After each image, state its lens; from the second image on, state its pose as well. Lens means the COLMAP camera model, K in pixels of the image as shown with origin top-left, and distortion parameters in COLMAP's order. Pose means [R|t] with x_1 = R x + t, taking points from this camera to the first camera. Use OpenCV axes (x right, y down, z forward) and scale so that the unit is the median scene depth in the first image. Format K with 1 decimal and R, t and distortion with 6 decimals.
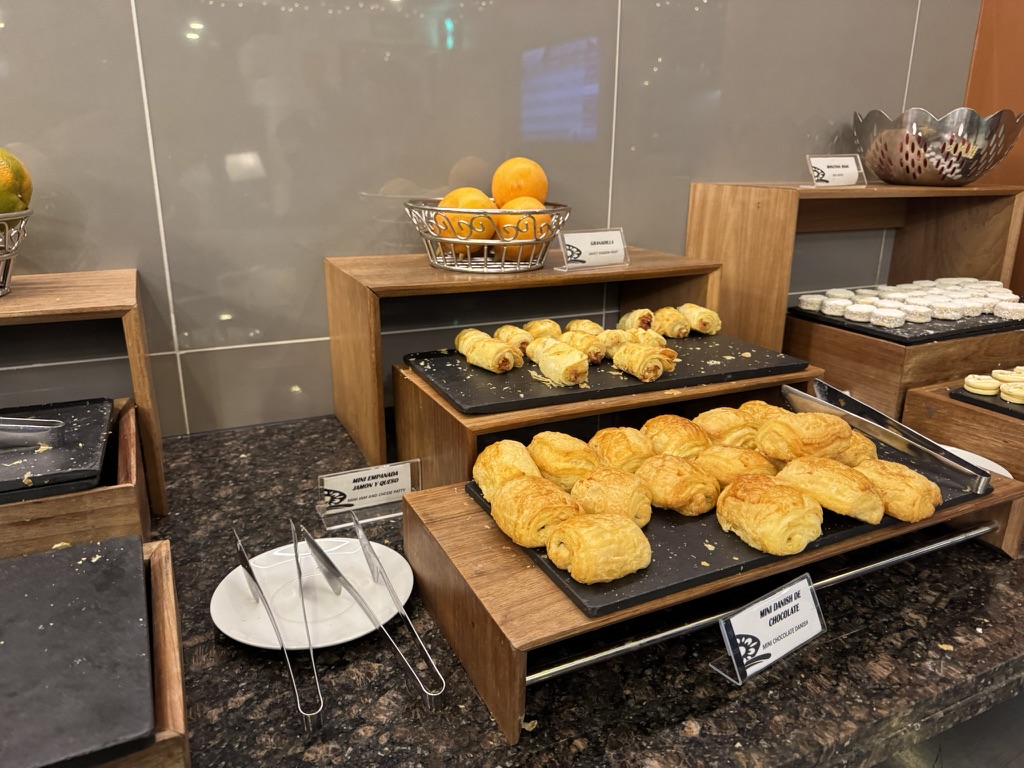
lens RADIAL K [[747.5, 0, 503.9], [0, 747.5, 381.9], [0, 0, 1]] dist [0.031618, -0.024261]
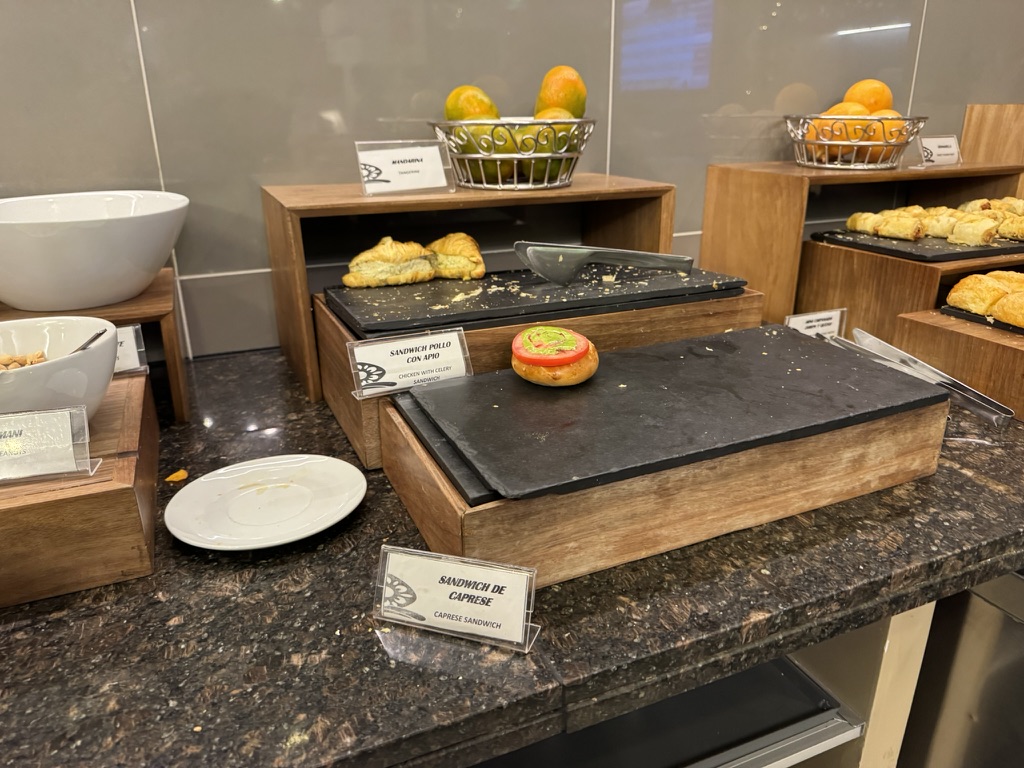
lens RADIAL K [[747.5, 0, 516.8], [0, 747.5, 388.4], [0, 0, 1]] dist [0.031618, -0.024261]
pose [[0.999605, -0.004085, -0.027802, -0.549544], [0.005728, 0.998227, 0.059253, 0.136171], [0.027511, -0.059389, 0.997856, -0.286623]]
